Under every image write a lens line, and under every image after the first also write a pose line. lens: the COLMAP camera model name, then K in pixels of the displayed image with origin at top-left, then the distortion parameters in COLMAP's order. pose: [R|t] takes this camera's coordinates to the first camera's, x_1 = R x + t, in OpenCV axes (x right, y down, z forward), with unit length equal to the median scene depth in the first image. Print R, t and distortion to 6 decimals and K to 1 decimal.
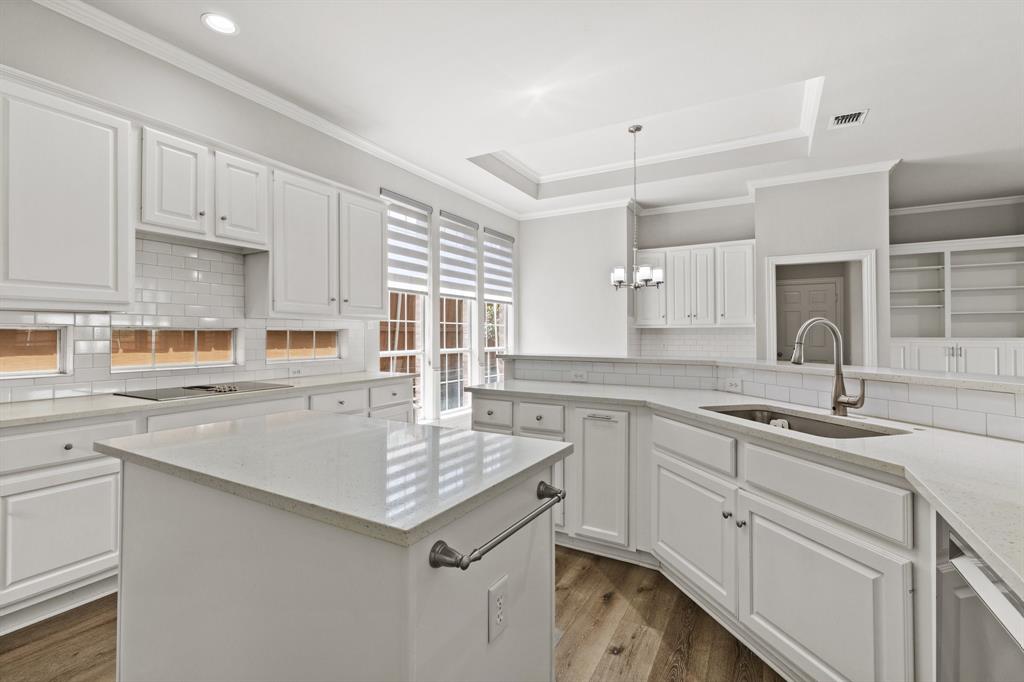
lens RADIAL K [[451.4, 0, 511.9], [0, 451.4, 336.1], [0, 0, 1]] dist [-0.001352, 0.000762]
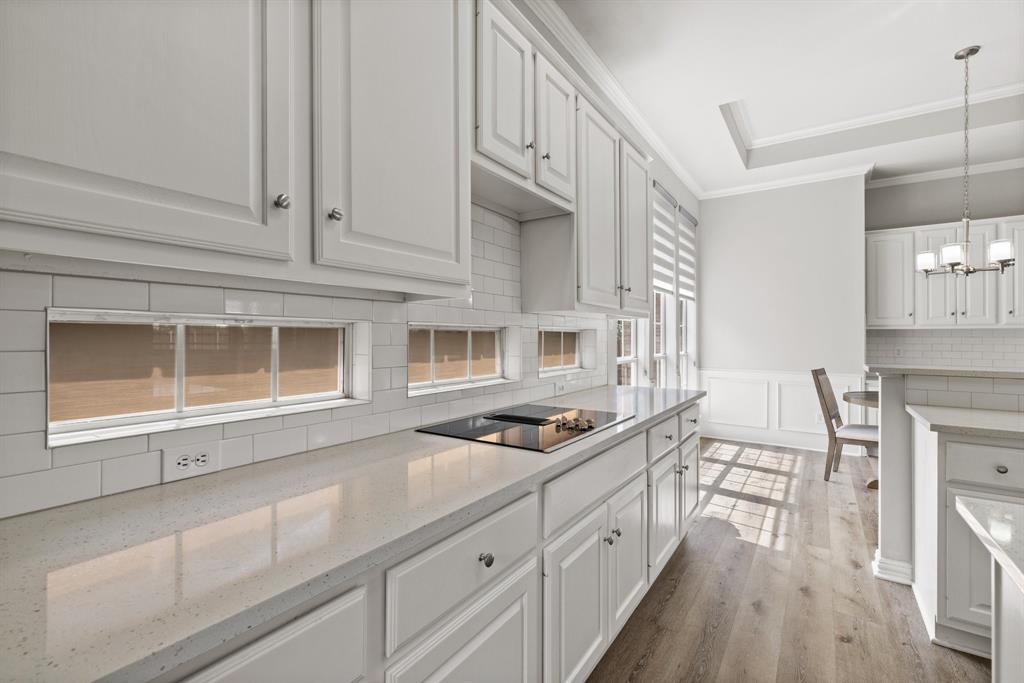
lens RADIAL K [[450.2, 0, 512.0], [0, 450.2, 341.5], [0, 0, 1]] dist [0.001550, 0.000592]
pose [[0.996435, 0.003646, -0.084285, -0.324620], [-0.003057, 0.999970, 0.007122, -0.000184], [0.084309, -0.006839, 0.996416, 0.179856]]
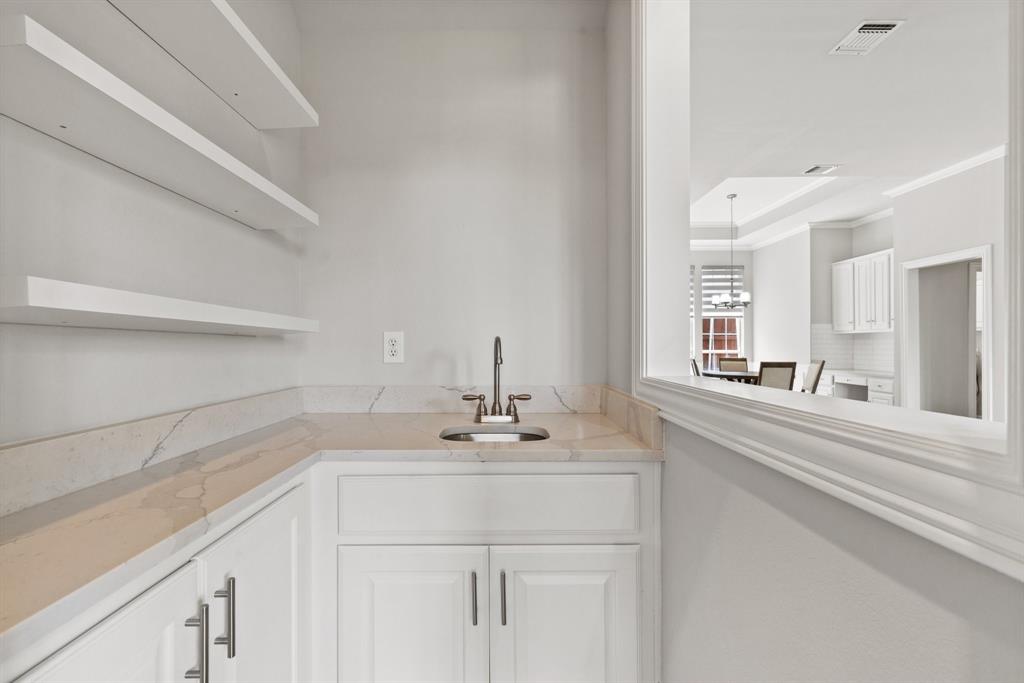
lens RADIAL K [[453.9, 0, 504.5], [0, 453.9, 344.8], [0, 0, 1]] dist [-0.002909, 0.000275]
pose [[0.484353, -0.000974, -0.874872, 0.989848], [0.000089, 0.999999, -0.001064, 0.011160], [0.874873, 0.000437, 0.484353, -0.273958]]
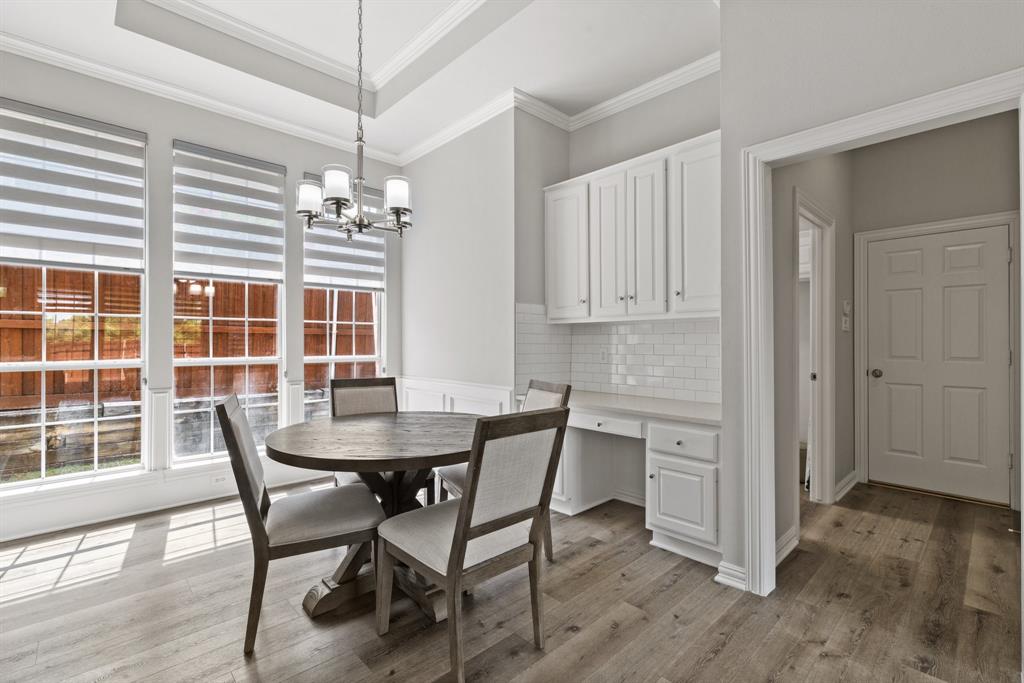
lens RADIAL K [[453.9, 0, 504.5], [0, 453.9, 344.8], [0, 0, 1]] dist [-0.002909, 0.000275]
pose [[0.951153, 0.004031, -0.308694, 0.464562], [-0.002184, 0.999978, 0.006328, 0.005171], [0.308713, -0.005344, 0.951140, 0.511365]]
